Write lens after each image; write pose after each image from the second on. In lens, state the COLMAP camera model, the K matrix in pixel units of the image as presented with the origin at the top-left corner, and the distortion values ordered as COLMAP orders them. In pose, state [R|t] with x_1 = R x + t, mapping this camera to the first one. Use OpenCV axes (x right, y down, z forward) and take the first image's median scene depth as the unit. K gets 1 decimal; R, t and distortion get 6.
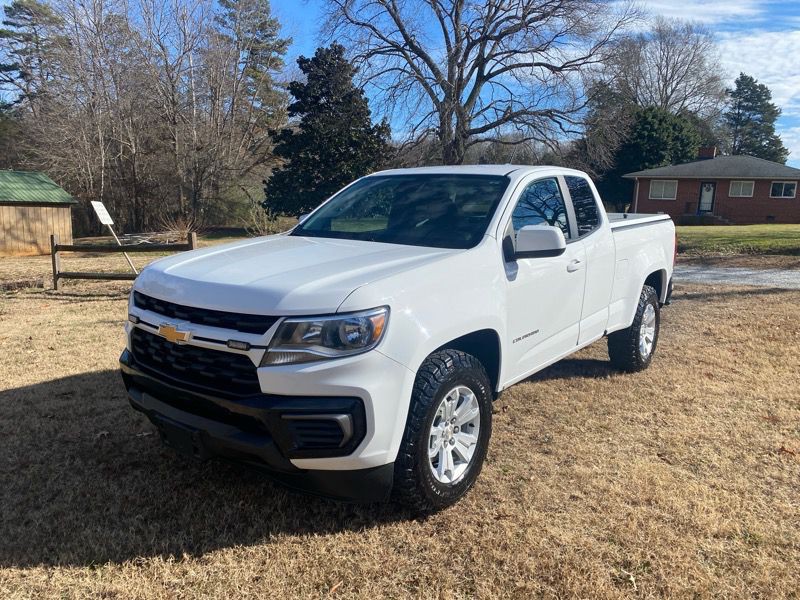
lens RADIAL K [[609.8, 0, 405.0], [0, 609.8, 302.1], [0, 0, 1]] dist [0.033239, -0.027247]
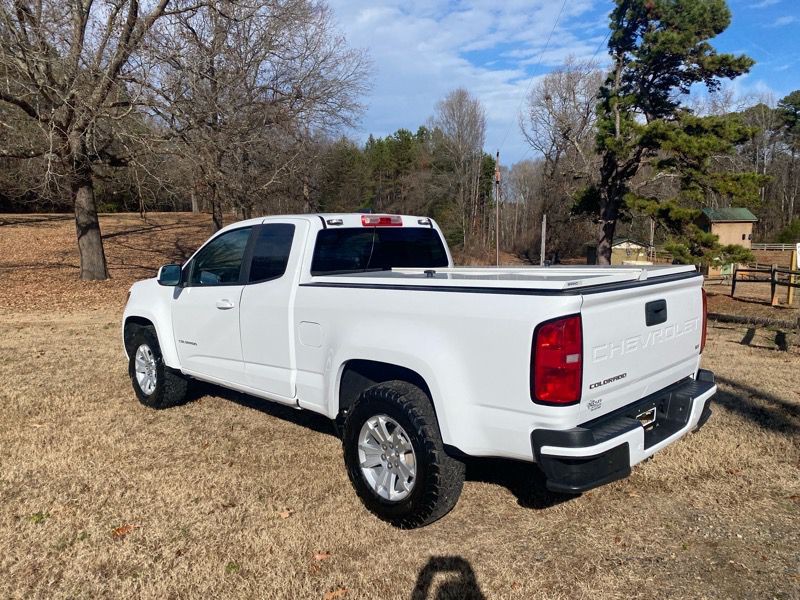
lens RADIAL K [[609.8, 0, 402.1], [0, 609.8, 302.0], [0, 0, 1]] dist [0.033239, -0.027247]
pose [[-0.139108, 0.096111, -0.985602, 0.150718], [-0.156590, 0.980622, 0.117726, -0.027930], [0.977818, 0.170712, -0.121362, 0.163319]]
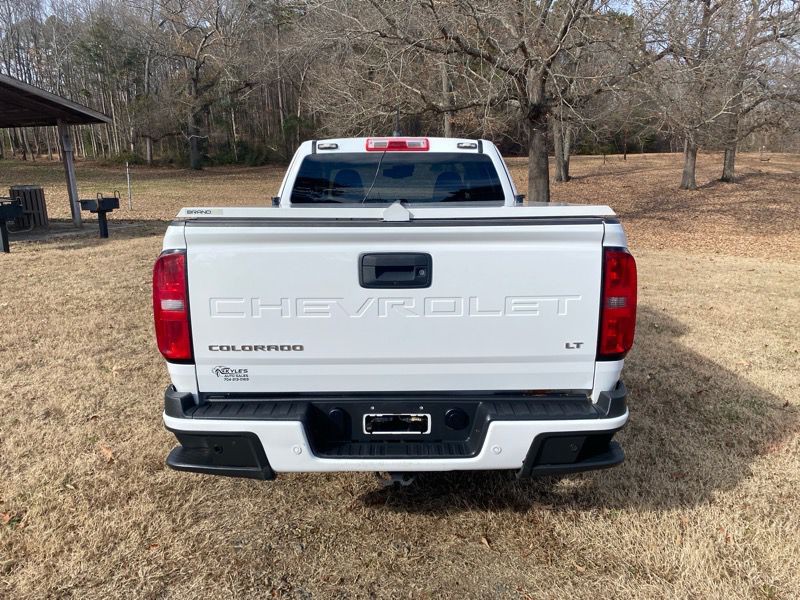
lens RADIAL K [[609.8, 0, 399.5], [0, 609.8, 295.1], [0, 0, 1]] dist [0.033239, -0.027247]
pose [[-0.792081, 0.099002, -0.602335, 0.094049], [-0.112397, 0.946233, 0.303331, -0.036665], [0.599979, 0.307964, -0.738365, 0.230623]]
